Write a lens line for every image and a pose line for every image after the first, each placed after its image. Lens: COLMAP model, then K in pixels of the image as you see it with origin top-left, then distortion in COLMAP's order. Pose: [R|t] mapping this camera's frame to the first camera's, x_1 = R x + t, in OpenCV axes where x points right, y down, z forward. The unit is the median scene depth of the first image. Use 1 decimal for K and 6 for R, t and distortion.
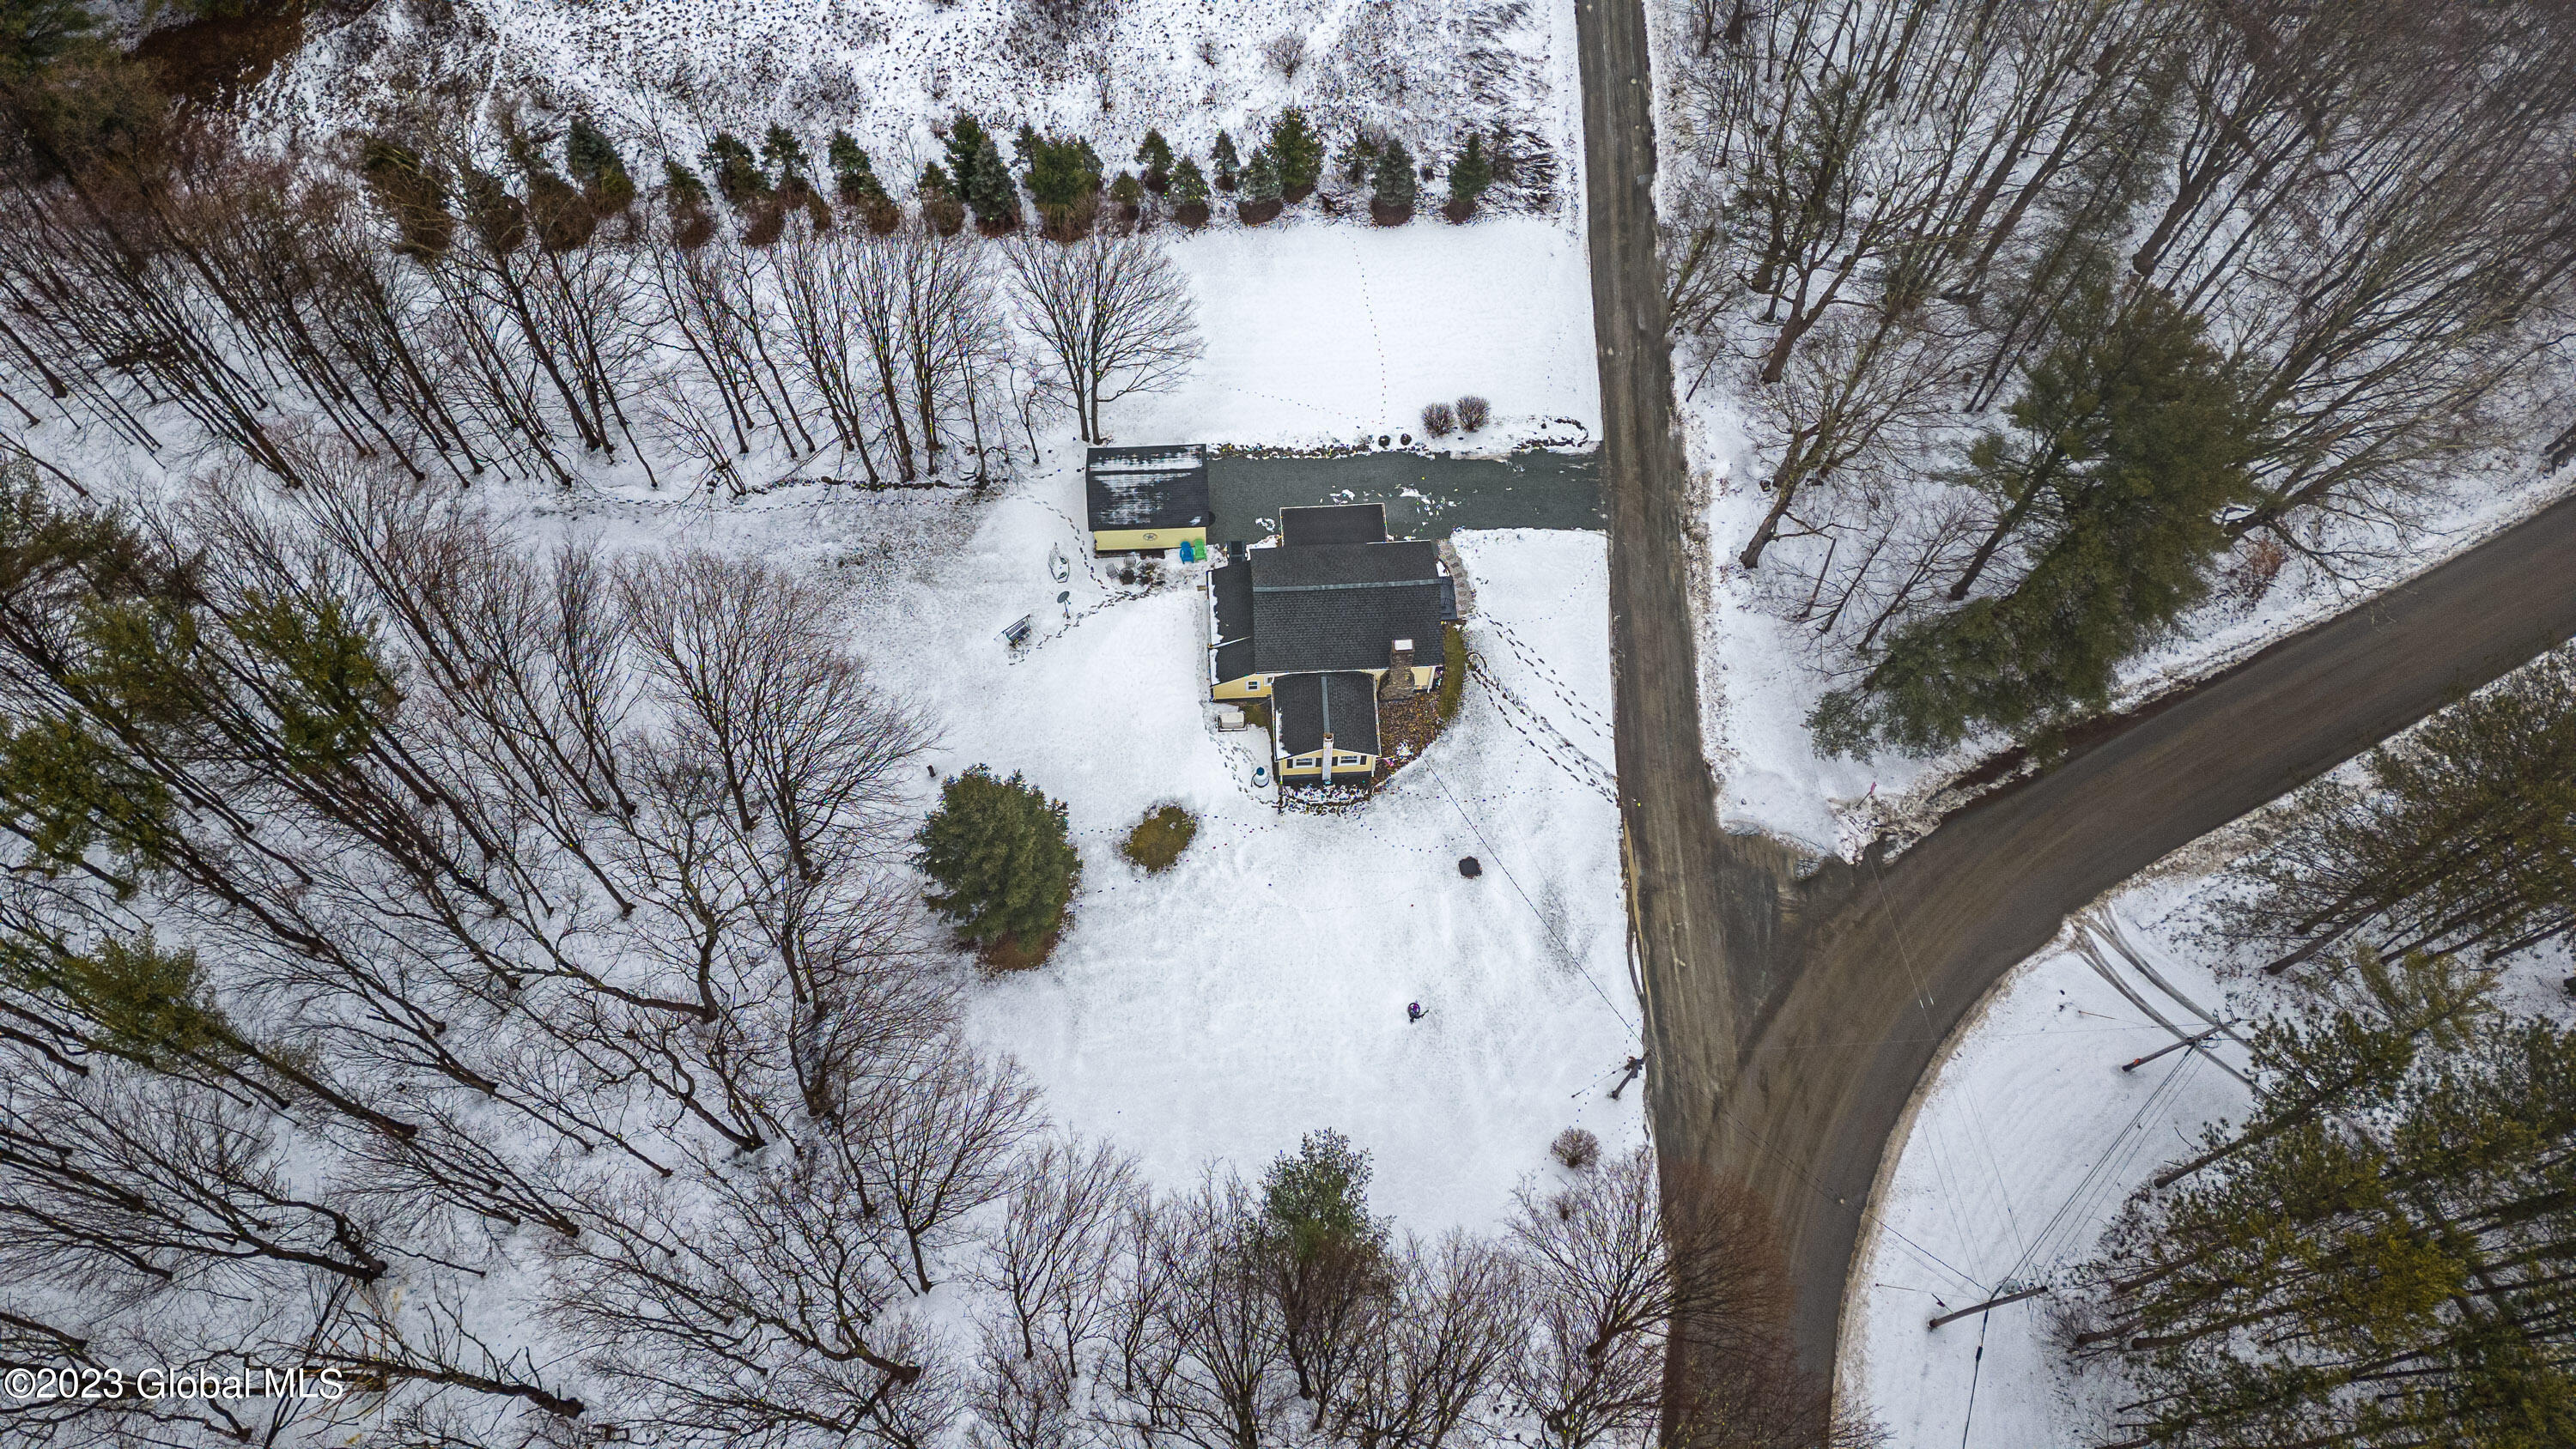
lens RADIAL K [[1788.8, 0, 1289.7], [0, 1788.8, 728.5], [0, 0, 1]] dist [0.050819, -0.029064]
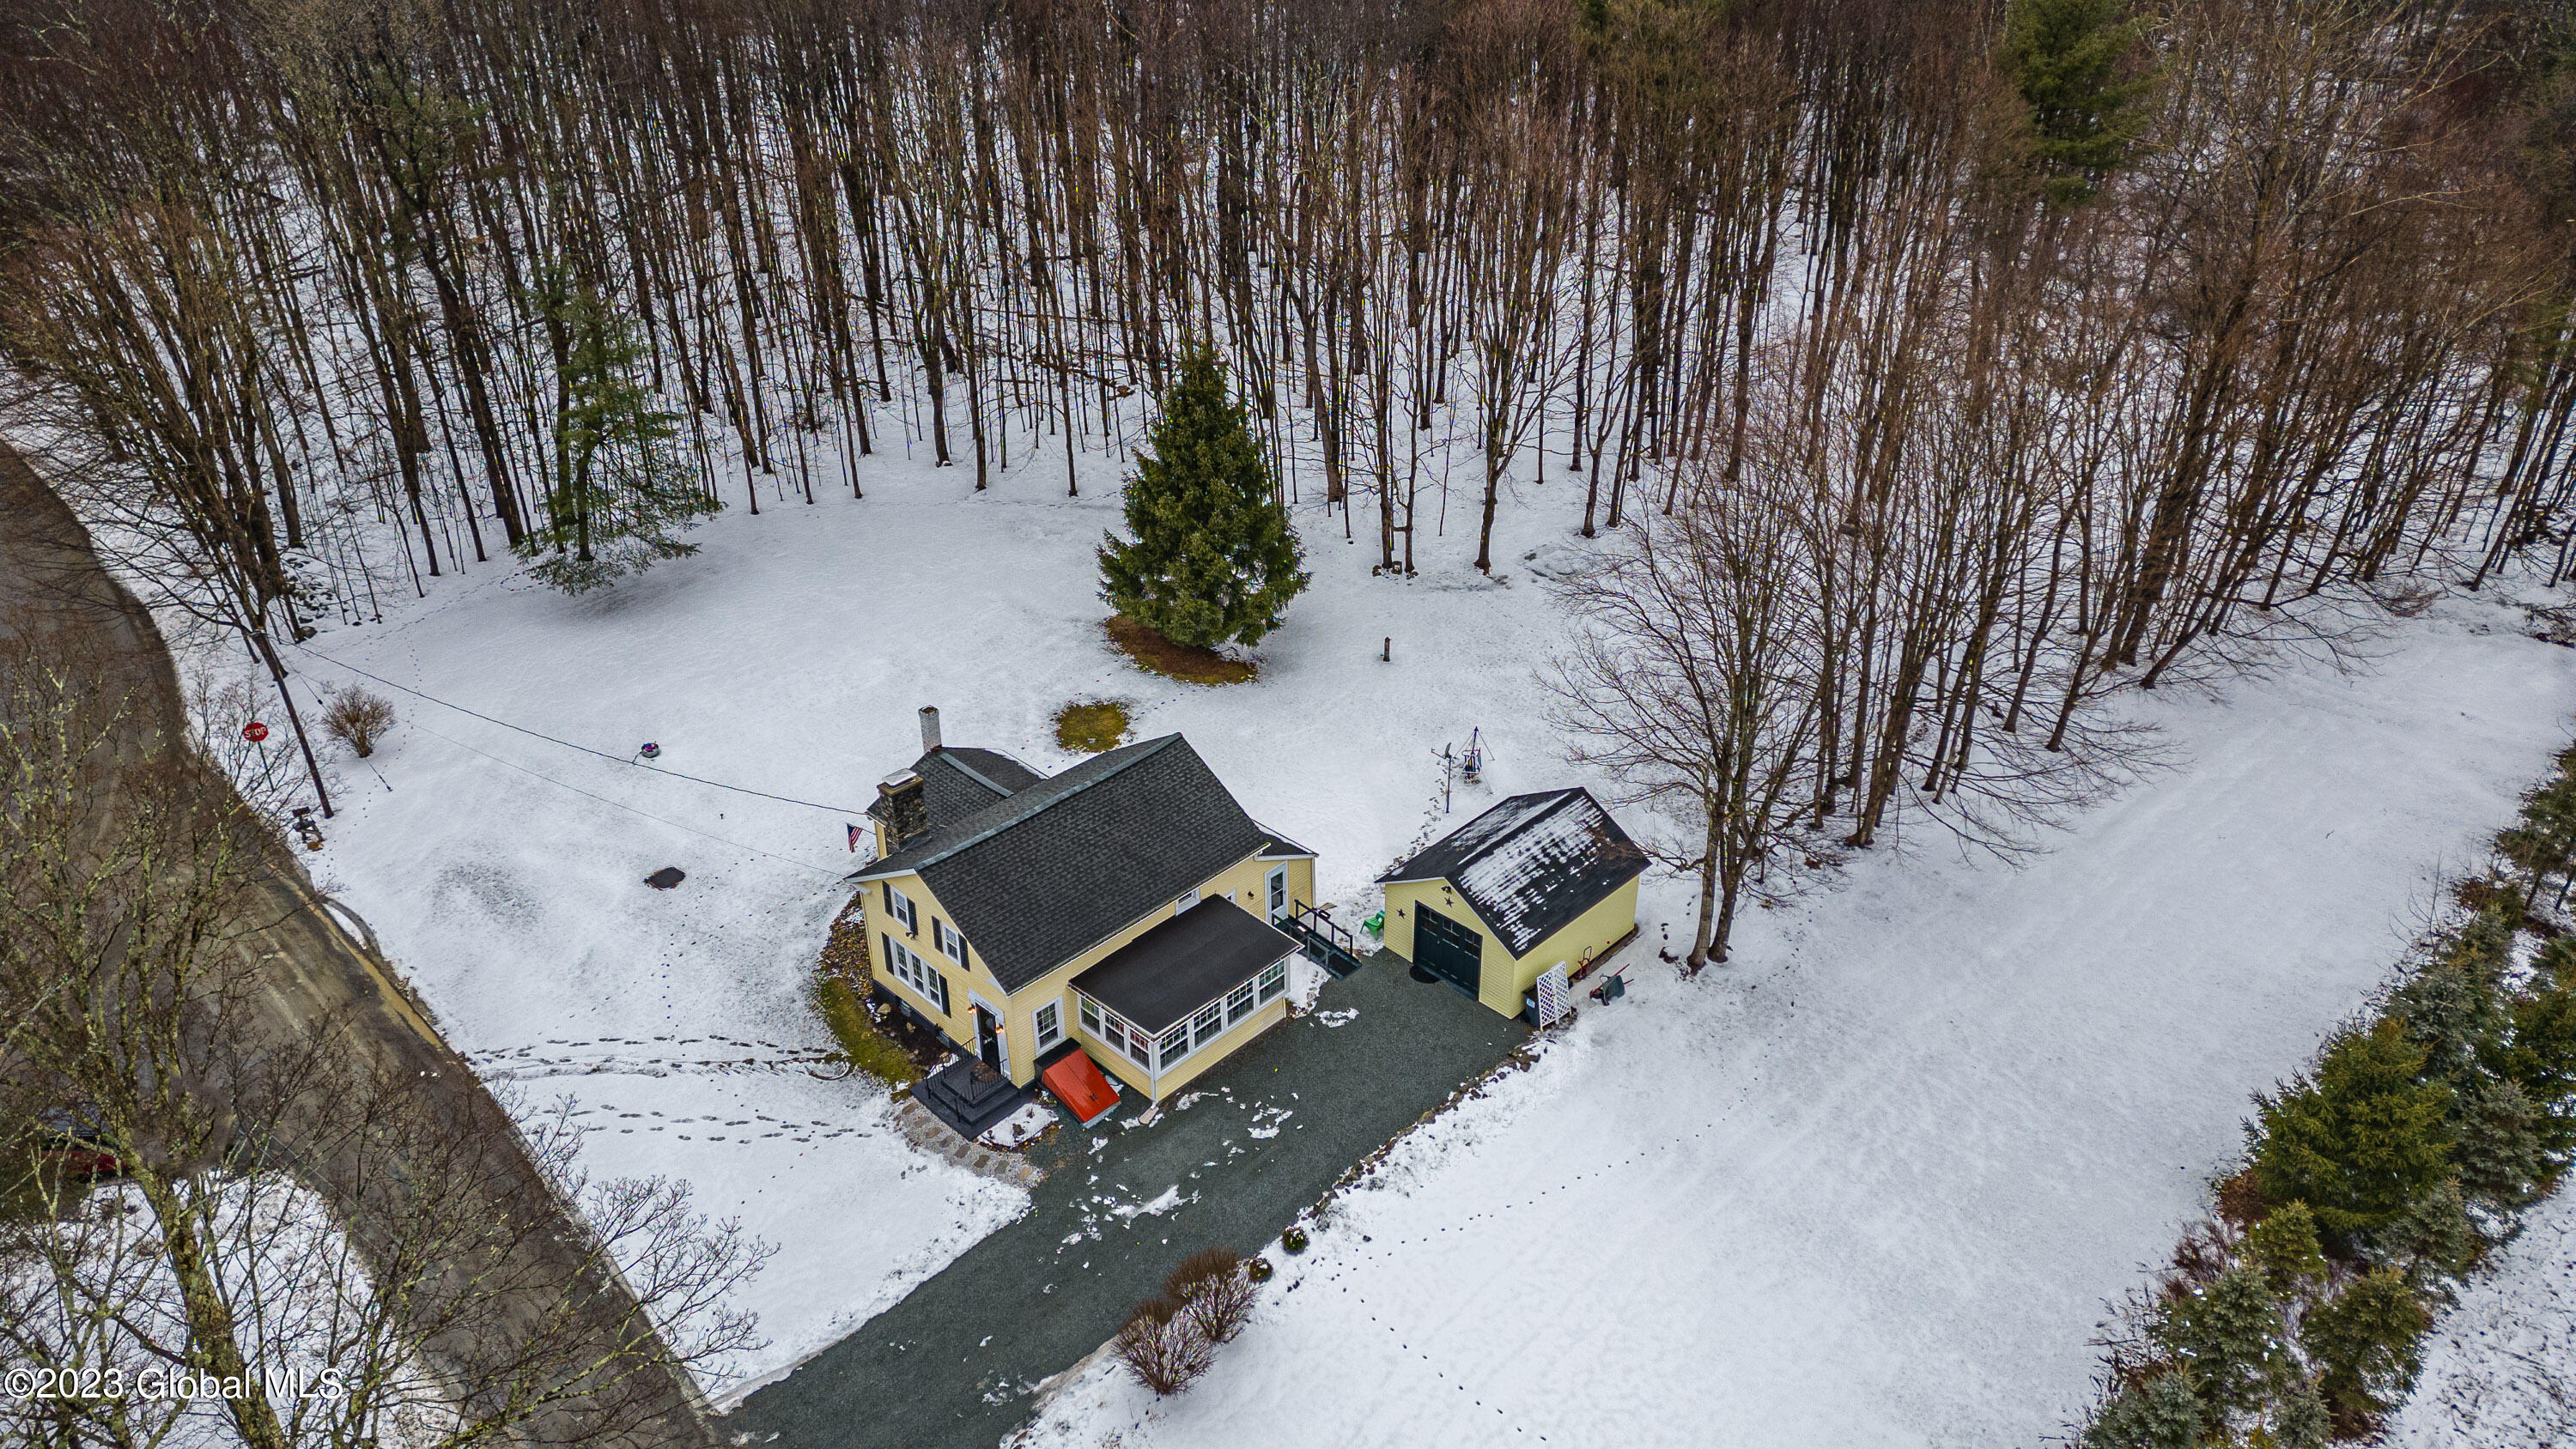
lens RADIAL K [[1788.8, 0, 1287.5], [0, 1788.8, 728.0], [0, 0, 1]] dist [0.050819, -0.029064]
pose [[-0.736769, 0.329090, -0.590653, 0.276352], [-0.615677, 0.034562, 0.787240, -0.519027], [0.279487, 0.943666, 0.177149, 0.839514]]
